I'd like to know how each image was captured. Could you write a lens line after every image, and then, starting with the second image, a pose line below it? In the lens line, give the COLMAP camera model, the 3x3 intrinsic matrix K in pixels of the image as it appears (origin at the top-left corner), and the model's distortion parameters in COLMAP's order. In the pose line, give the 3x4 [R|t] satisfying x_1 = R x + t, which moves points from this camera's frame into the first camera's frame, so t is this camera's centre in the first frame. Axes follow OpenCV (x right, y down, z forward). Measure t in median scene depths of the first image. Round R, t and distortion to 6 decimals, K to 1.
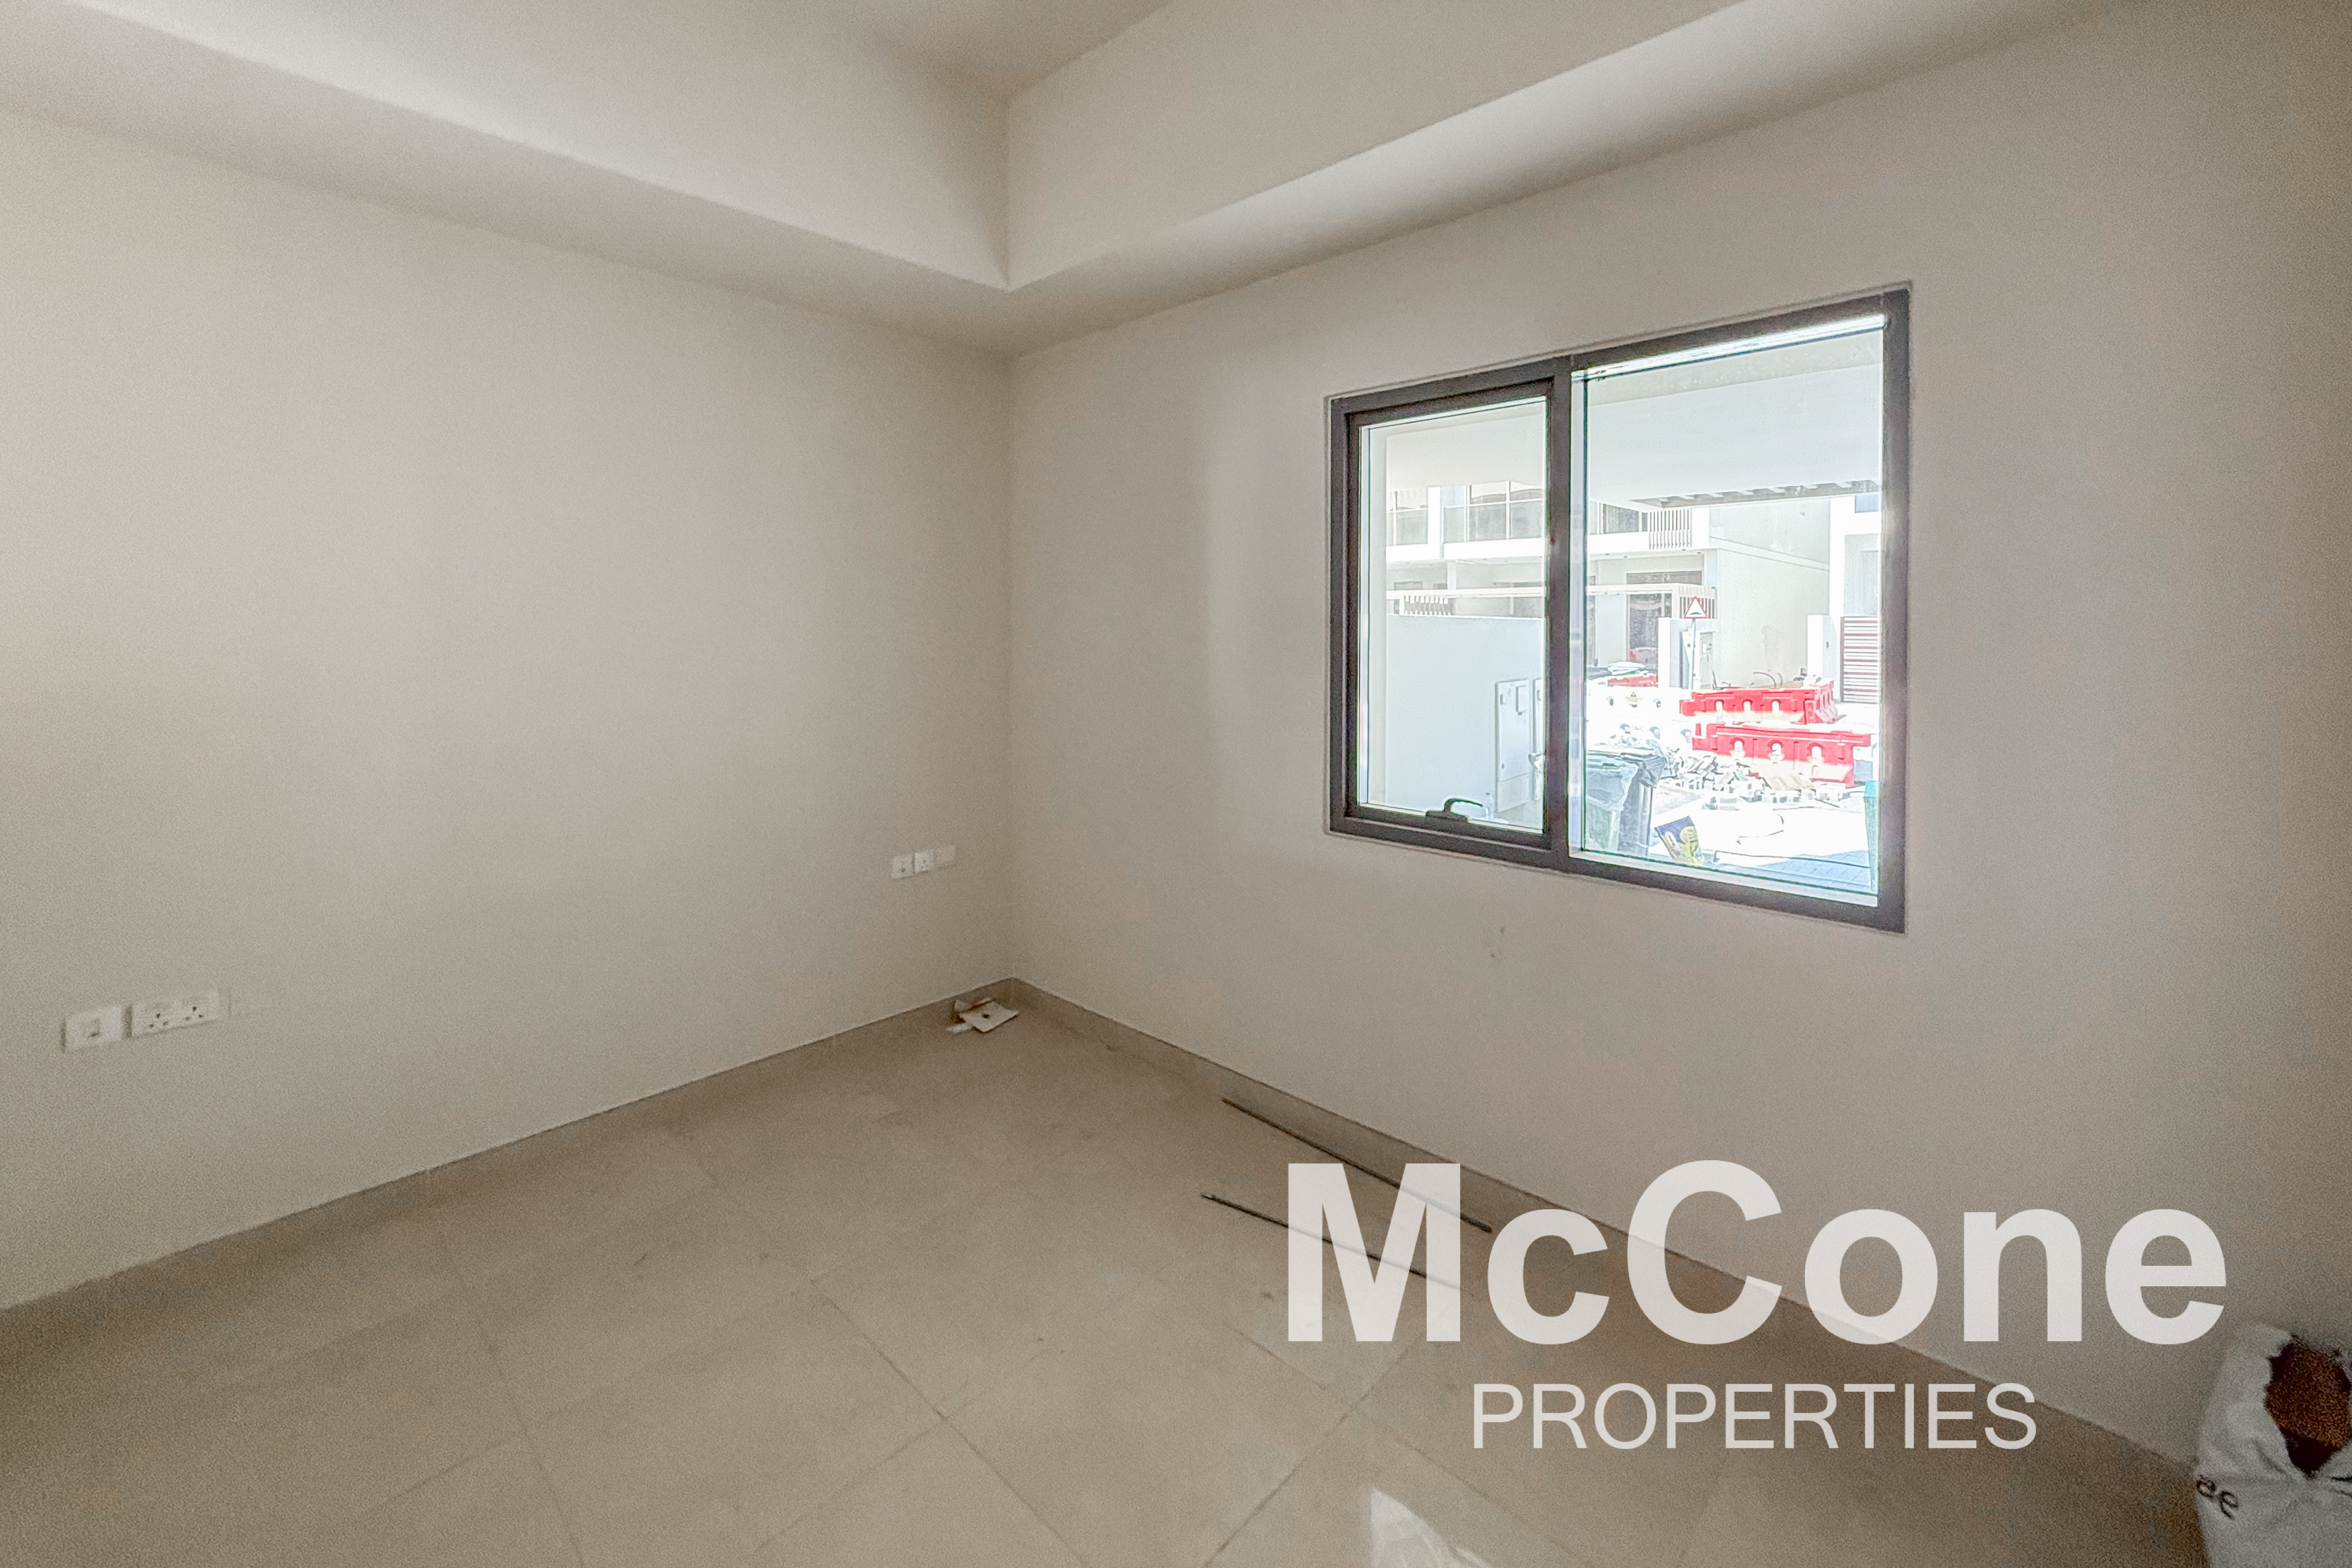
lens RADIAL K [[950.3, 0, 1178.1], [0, 950.3, 782.1], [0, 0, 1]] dist [0.001358, 0.000105]
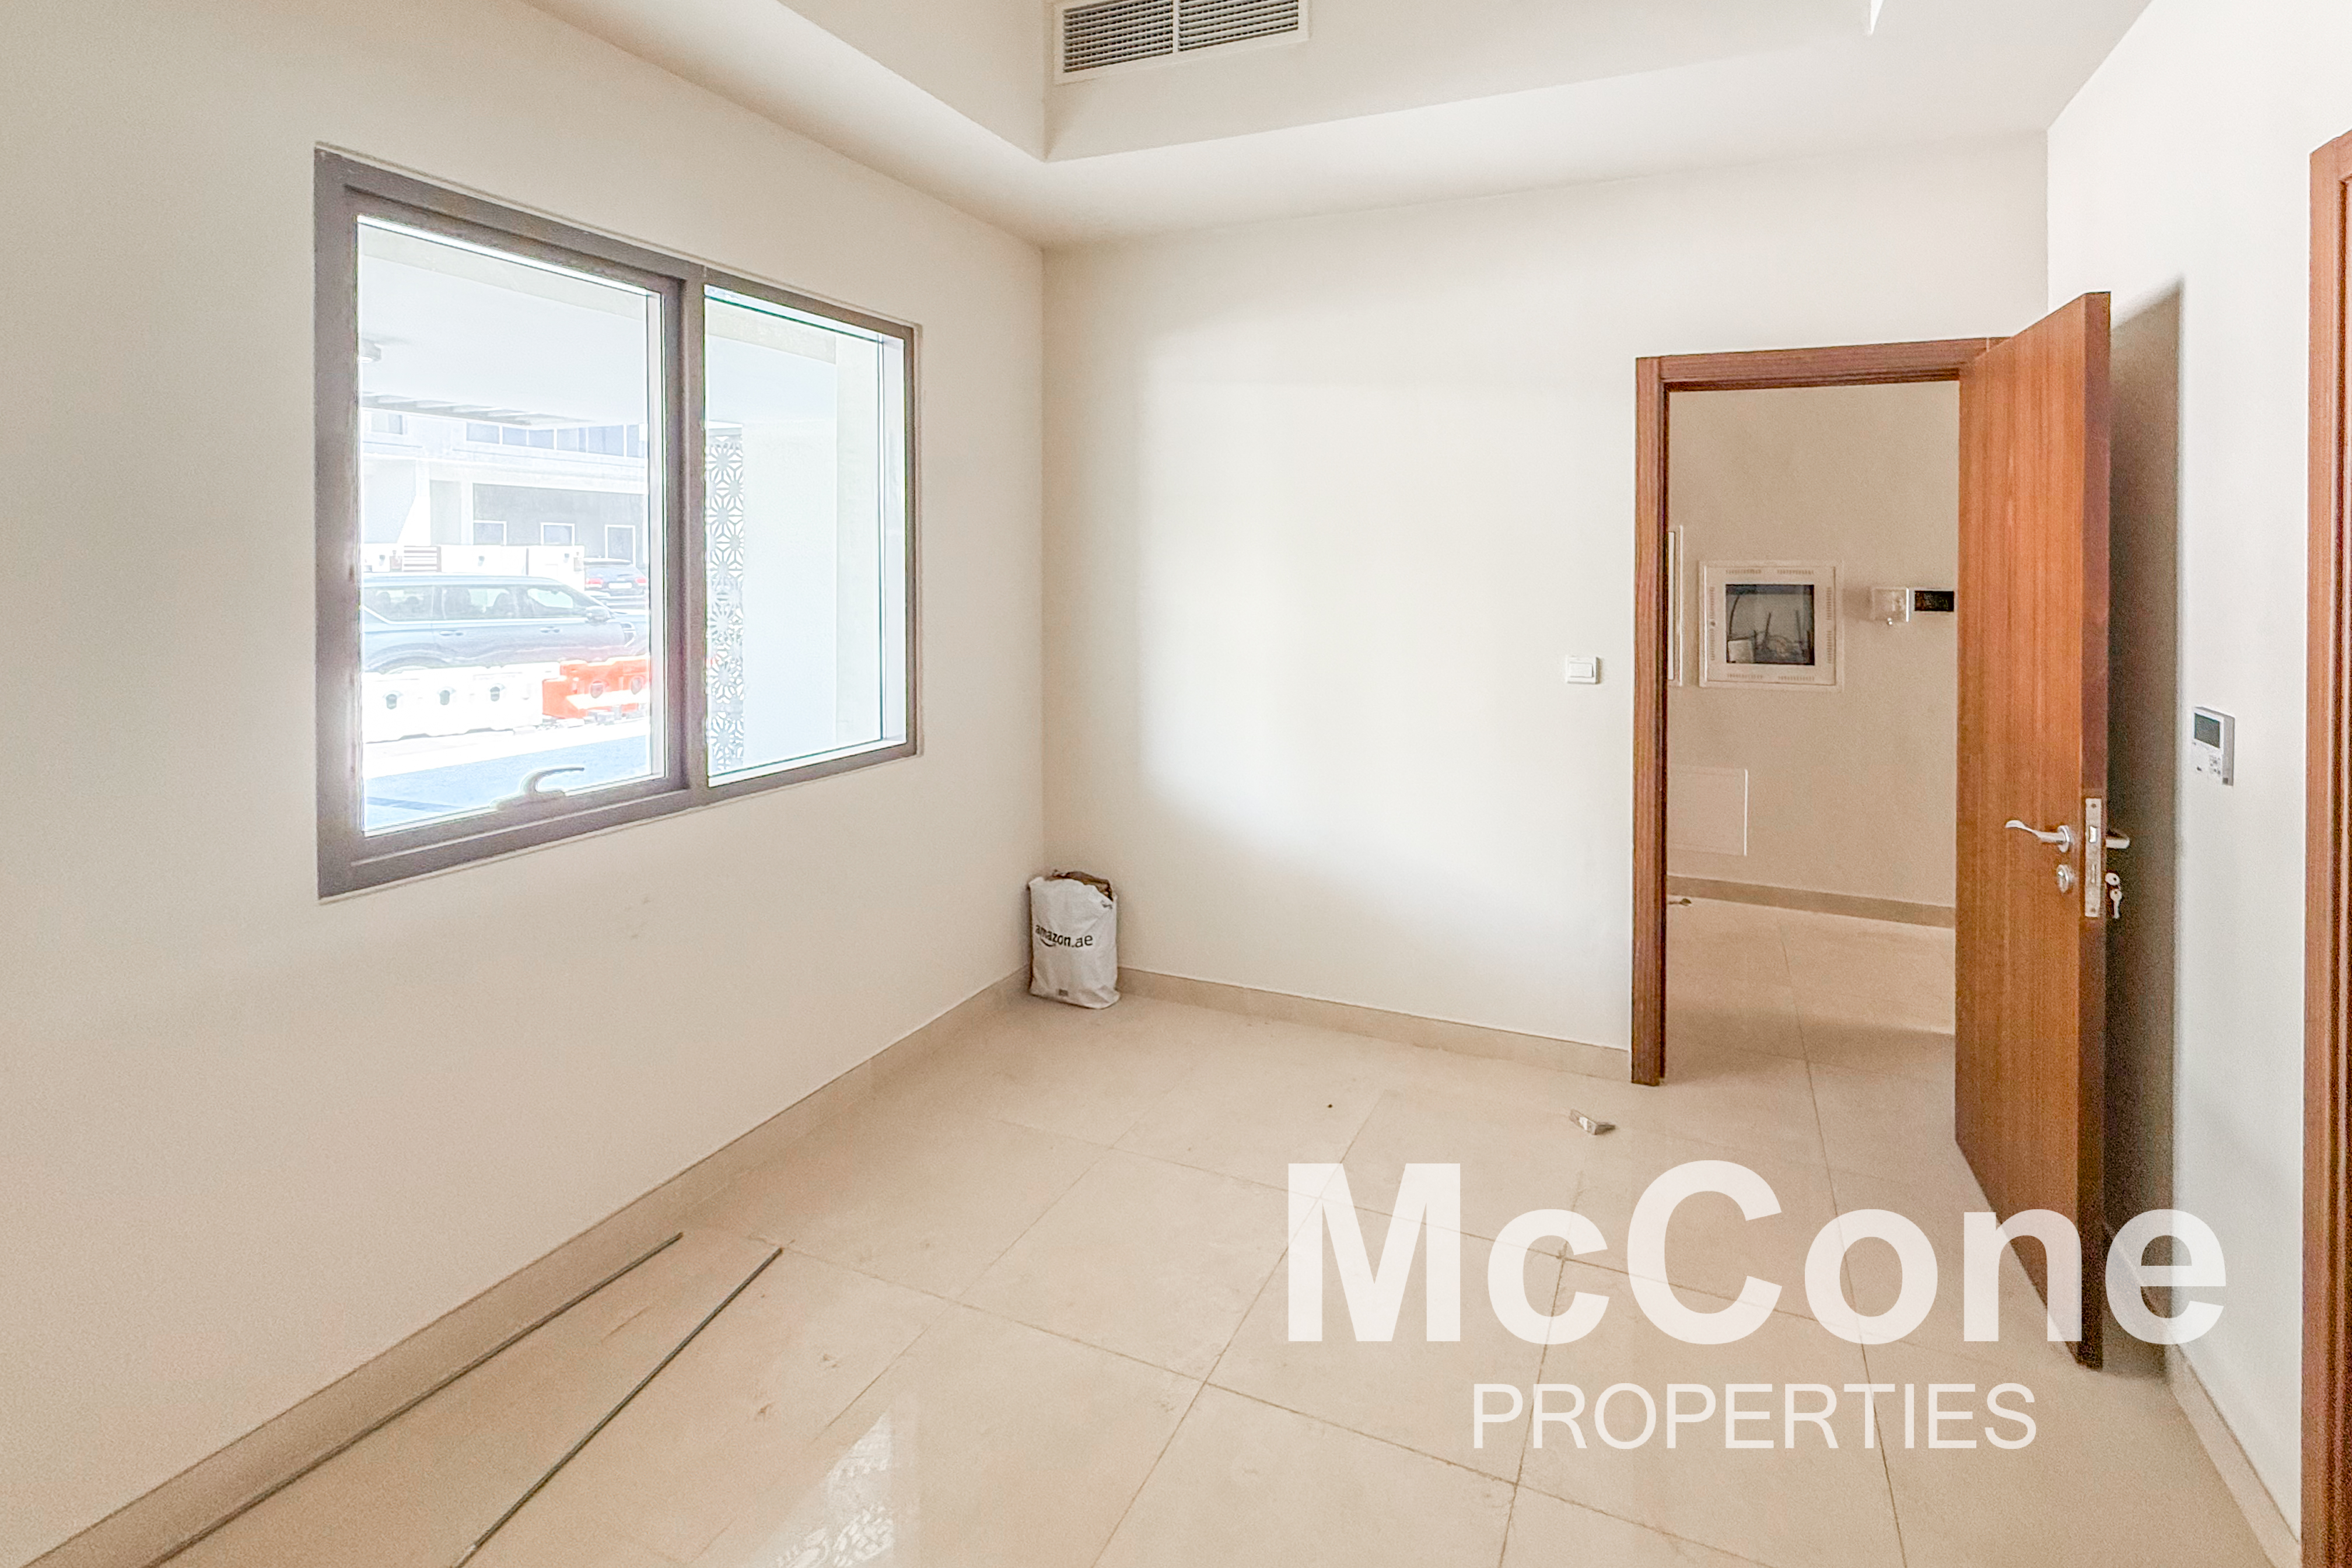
lens RADIAL K [[950.3, 0, 1178.1], [0, 950.3, 782.1], [0, 0, 1]] dist [0.001358, 0.000105]
pose [[-0.284435, -0.188696, 0.939942, -0.663516], [0.177324, 0.953166, 0.245010, -0.082956], [-0.942153, 0.236364, -0.237654, 0.791952]]
